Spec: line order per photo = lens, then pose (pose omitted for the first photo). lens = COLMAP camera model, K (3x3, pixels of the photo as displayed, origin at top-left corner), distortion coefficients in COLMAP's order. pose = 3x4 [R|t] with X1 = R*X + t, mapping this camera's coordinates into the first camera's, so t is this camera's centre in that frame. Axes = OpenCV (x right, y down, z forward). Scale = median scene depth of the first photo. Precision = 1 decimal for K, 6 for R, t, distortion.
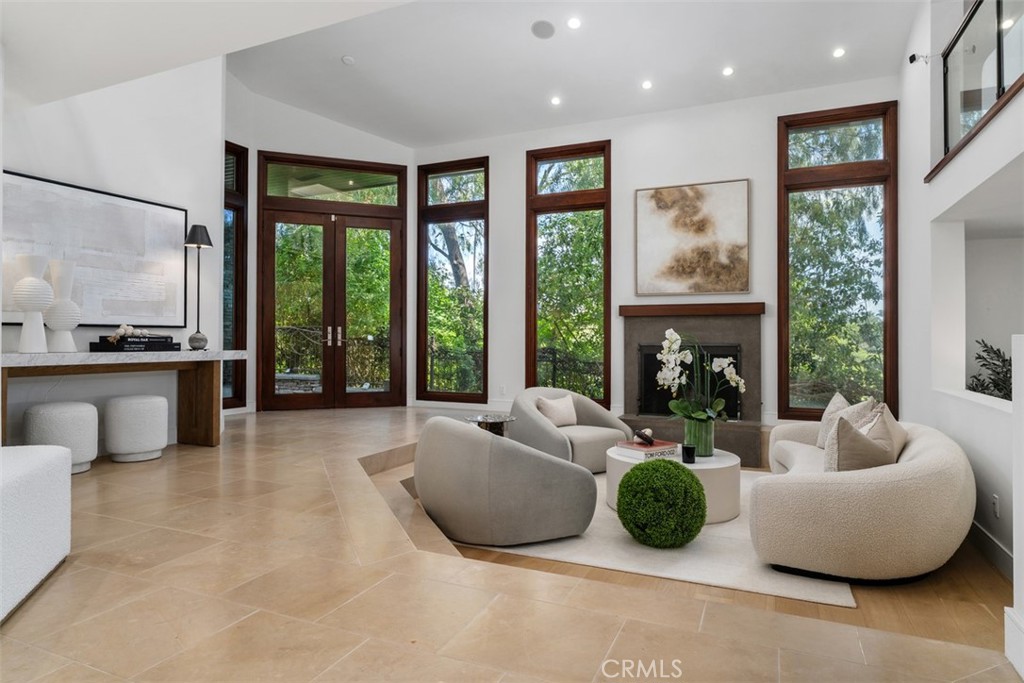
lens RADIAL K [[570.0, 0, 510.9], [0, 570.0, 337.6], [0, 0, 1]] dist [-0.034035, -0.000550]
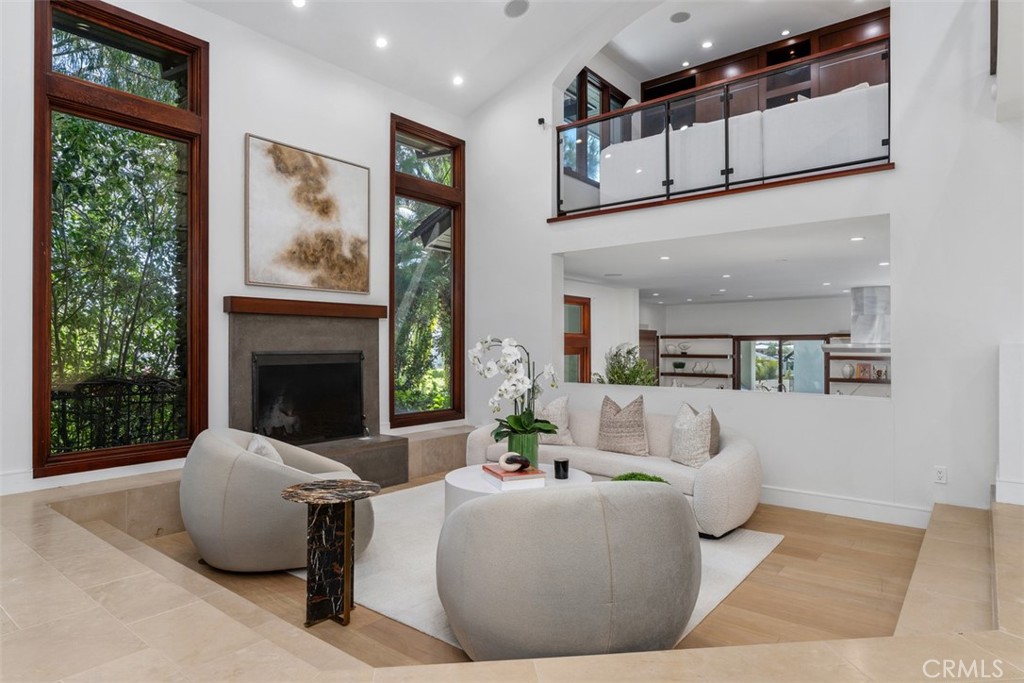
lens RADIAL K [[590.1, 0, 511.6], [0, 590.1, 343.7], [0, 0, 1]] dist [-0.003945, -0.000238]
pose [[0.260050, 0.002961, 0.965591, -0.417119], [0.004842, 0.999979, -0.004371, 0.005372], [-0.965583, 0.005812, 0.260030, 0.516424]]
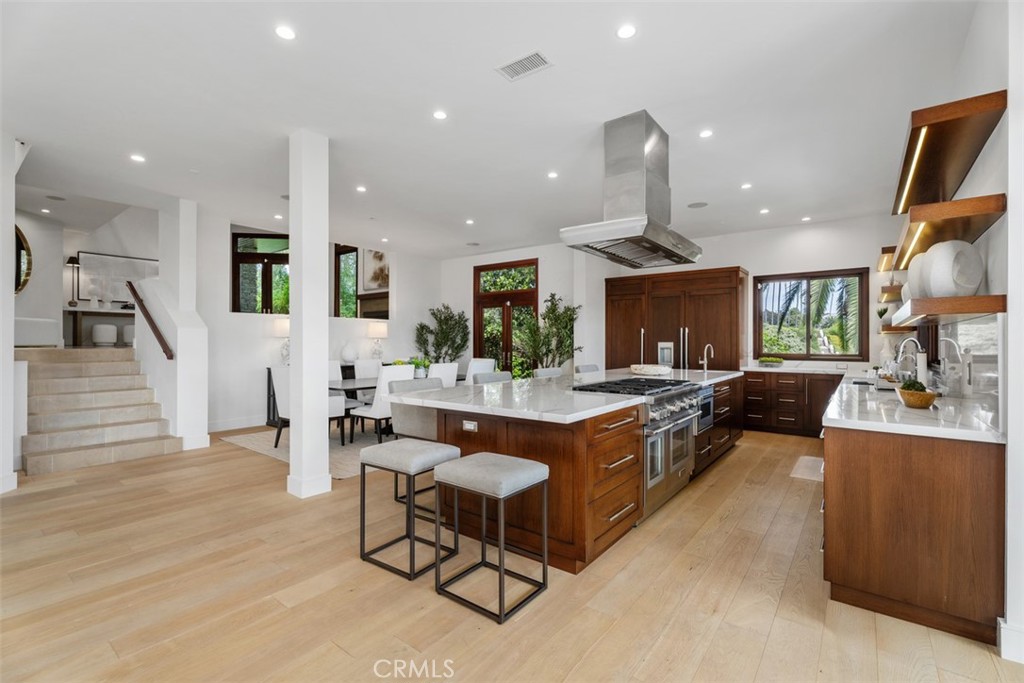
lens RADIAL K [[455.1, 0, 509.8], [0, 455.1, 341.7], [0, 0, 1]] dist [0.001202, 0.001010]
pose [[0.971076, -0.003453, -0.238745, 1.239072], [0.002395, 0.999986, -0.004719, 0.139628], [0.238758, 0.004011, 0.971071, -0.593064]]
